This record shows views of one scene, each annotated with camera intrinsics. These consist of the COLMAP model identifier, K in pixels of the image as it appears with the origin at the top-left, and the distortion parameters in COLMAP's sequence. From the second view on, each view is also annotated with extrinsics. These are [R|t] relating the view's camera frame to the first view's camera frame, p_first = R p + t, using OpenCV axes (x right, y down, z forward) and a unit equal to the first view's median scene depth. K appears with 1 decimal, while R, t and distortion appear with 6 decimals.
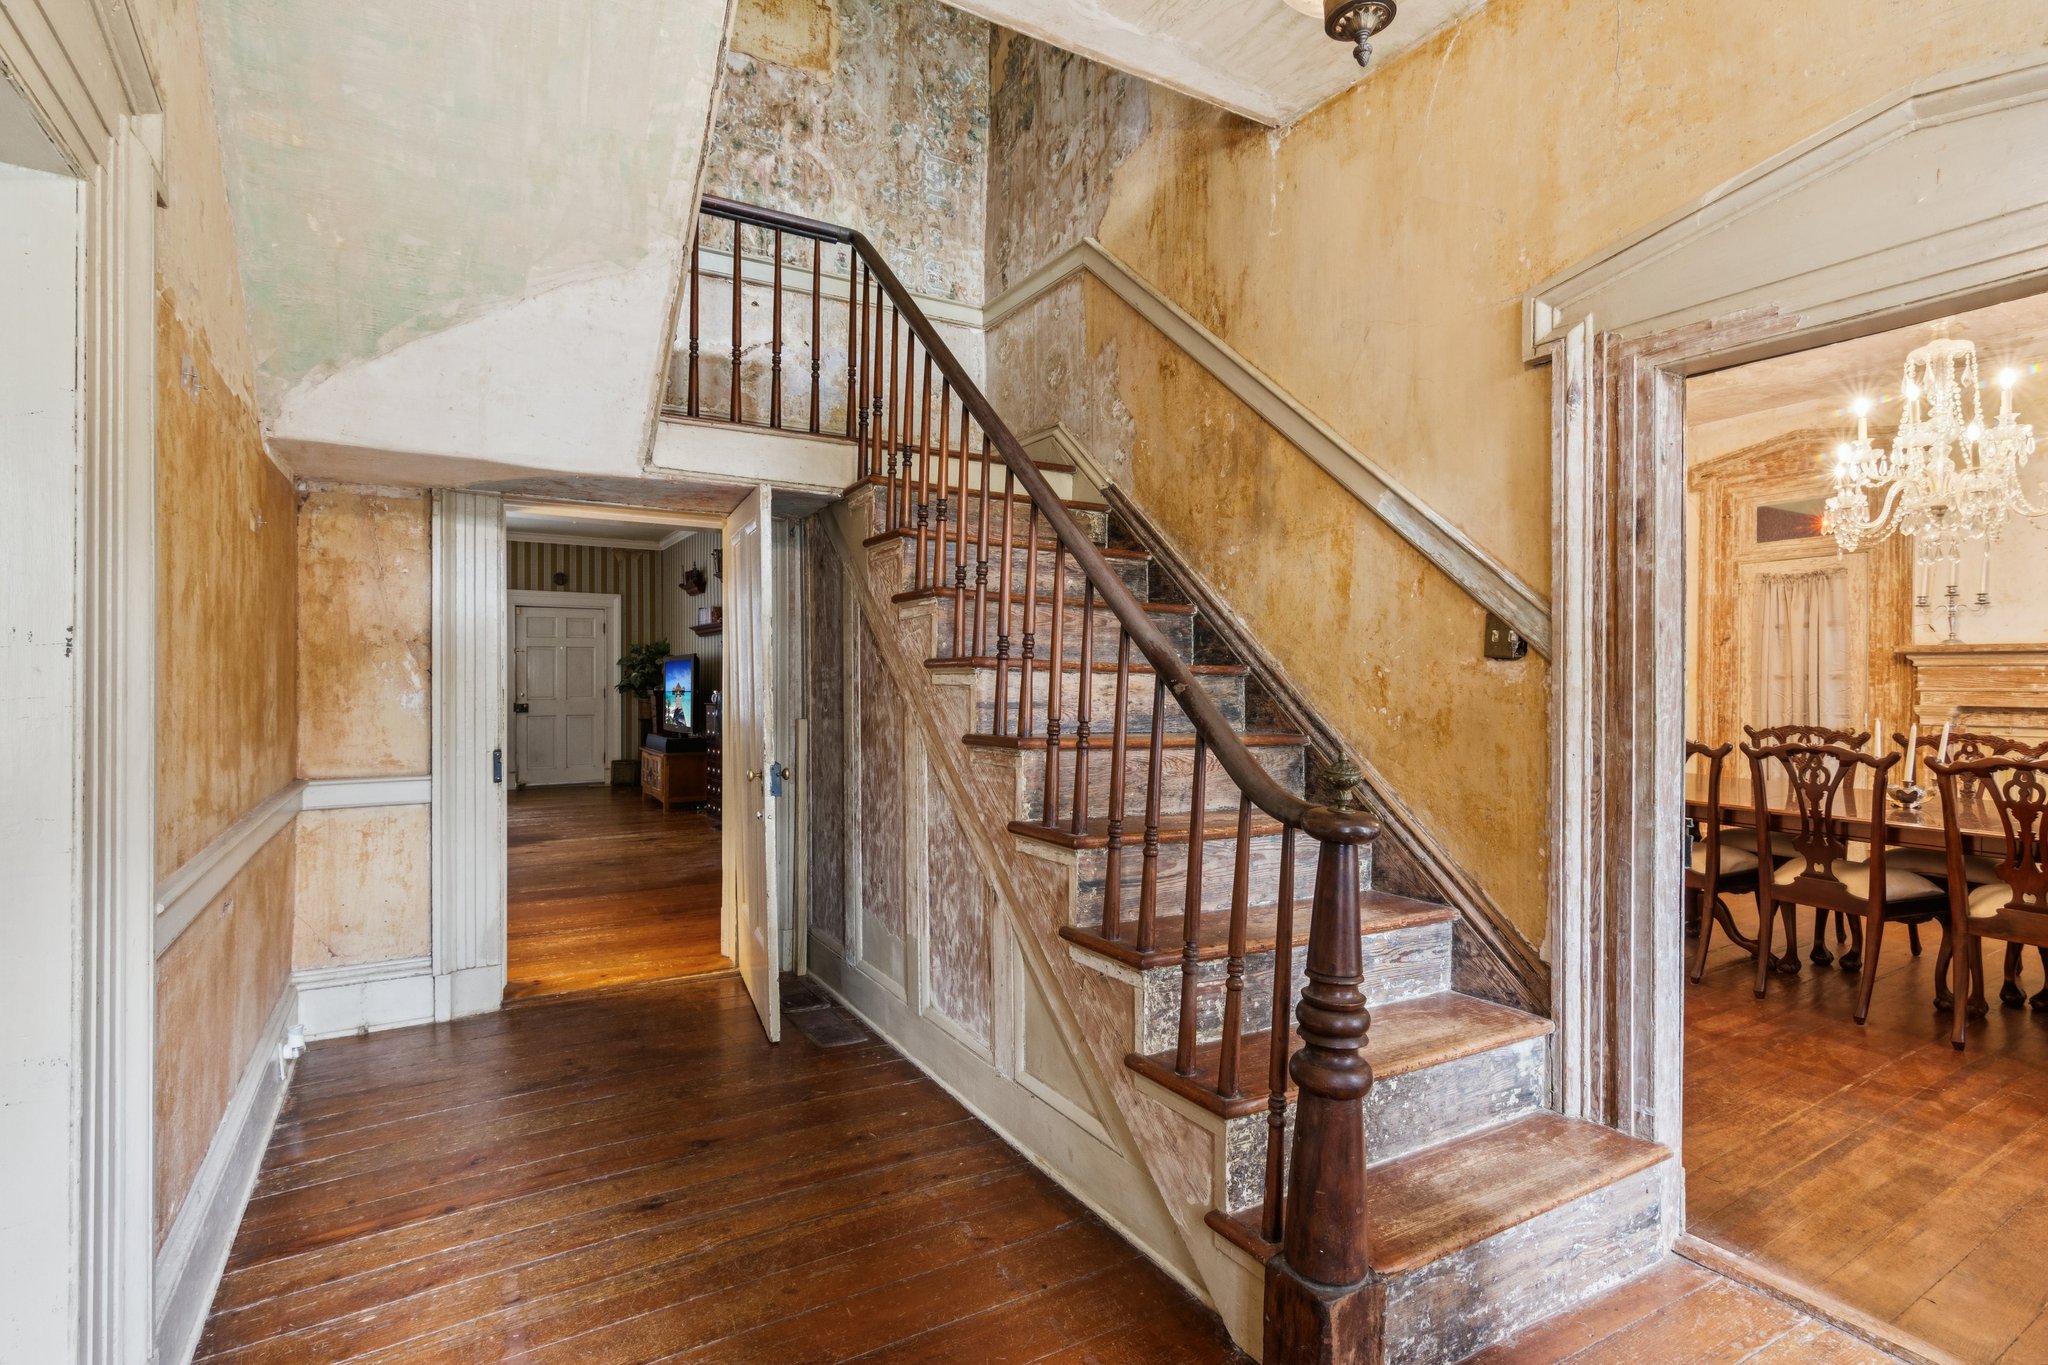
lens RADIAL K [[973.3, 0, 1013.9], [0, 973.3, 683.4], [0, 0, 1]] dist [-0.005137, -0.000247]
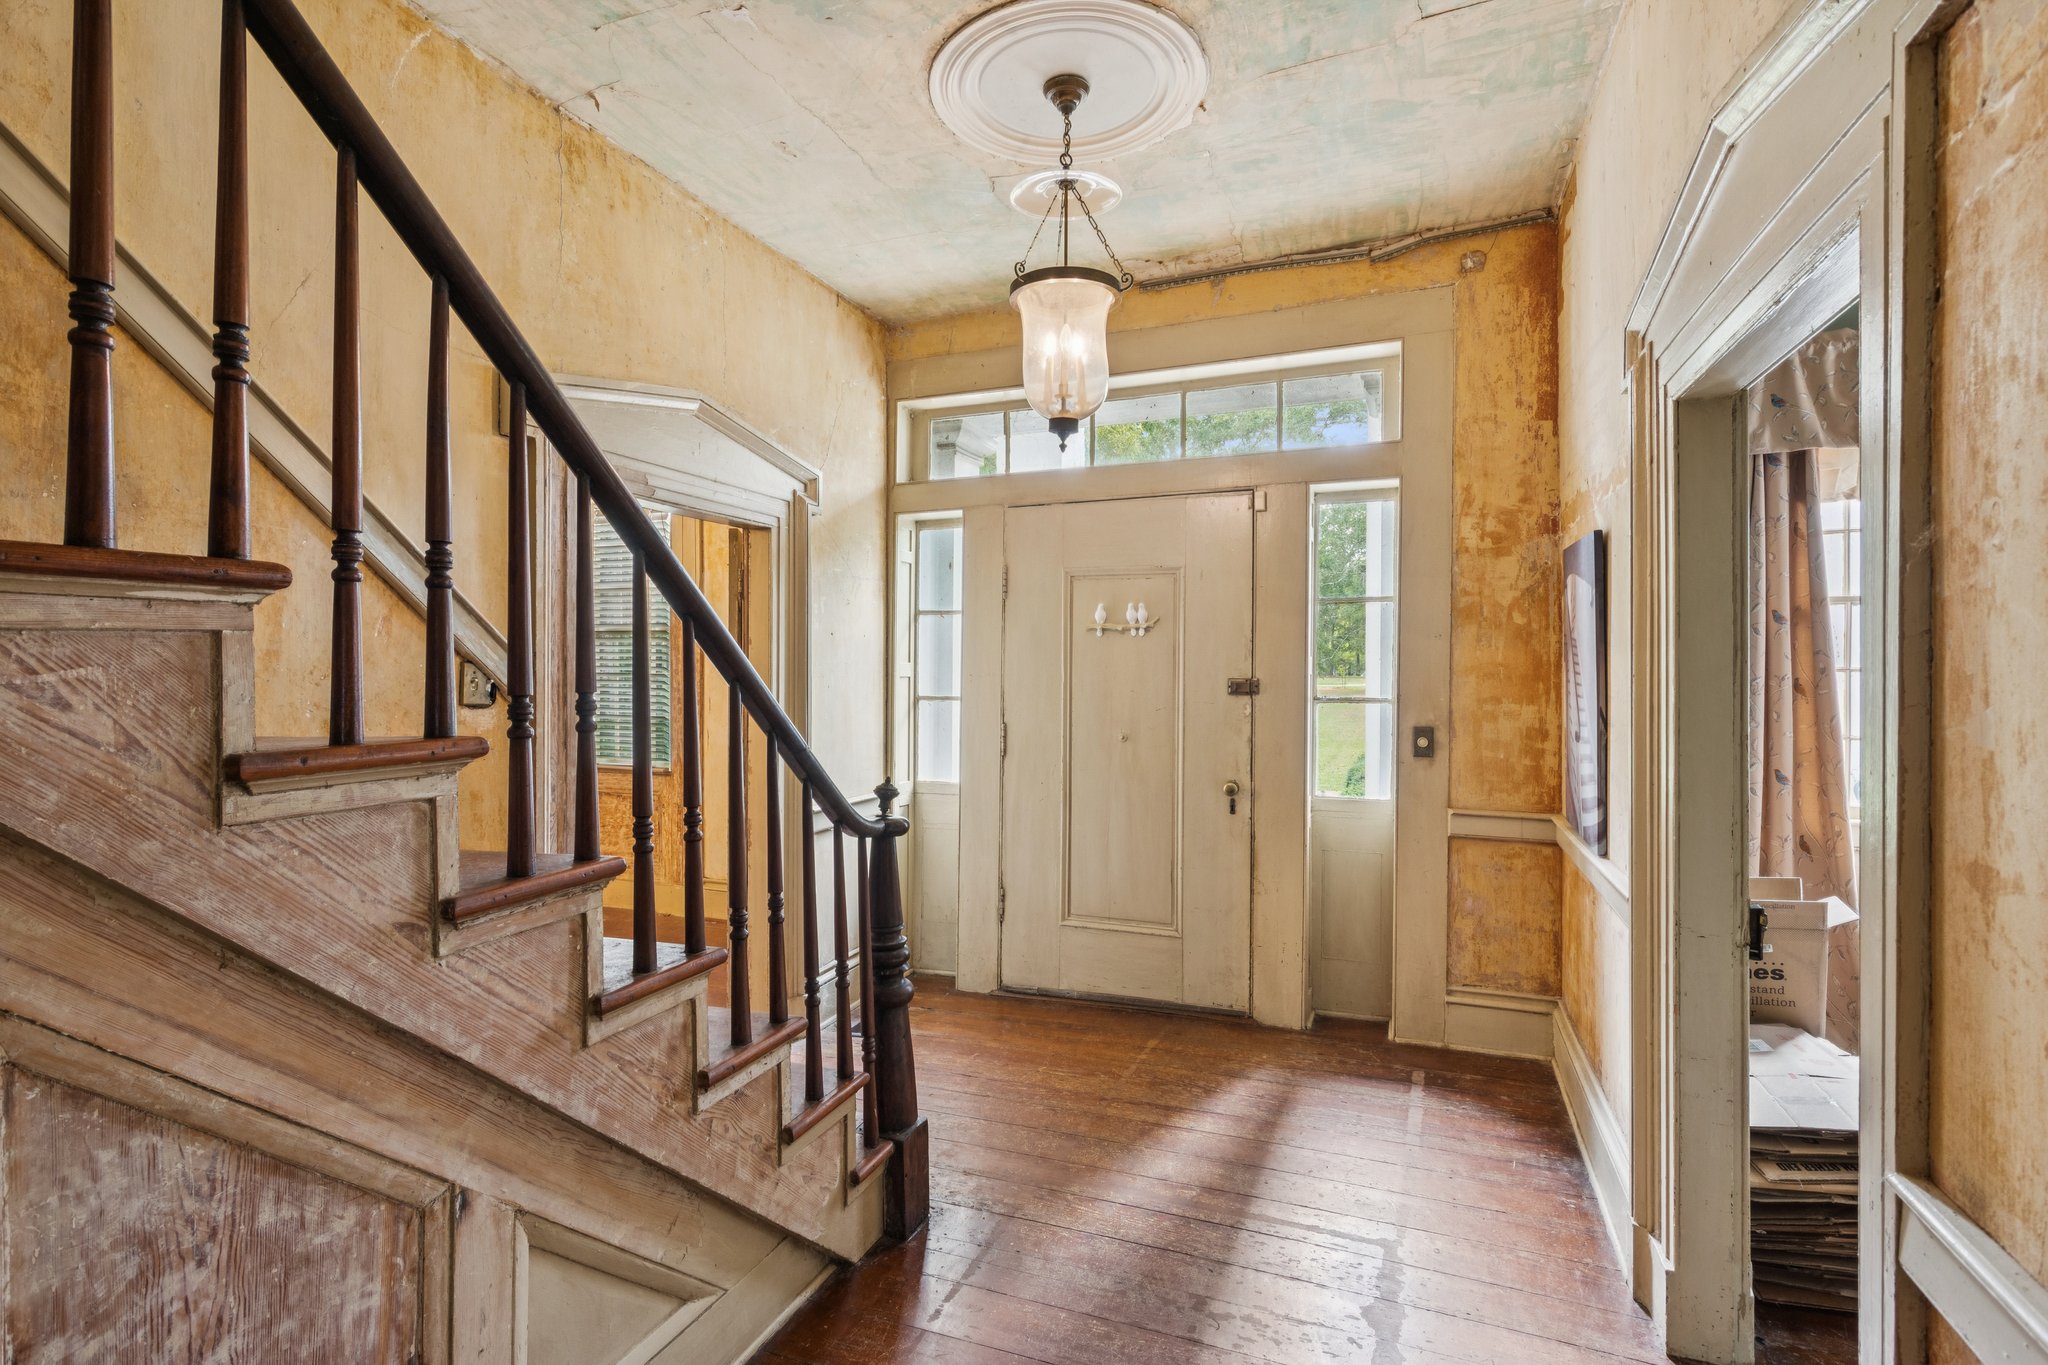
lens RADIAL K [[973.3, 0, 1013.9], [0, 973.3, 683.4], [0, 0, 1]] dist [-0.005137, -0.000247]
pose [[-0.606685, -0.017520, 0.794749, -0.660655], [-0.000312, 0.999762, 0.021801, -0.073545], [-0.794942, 0.012978, -0.606546, 1.183810]]
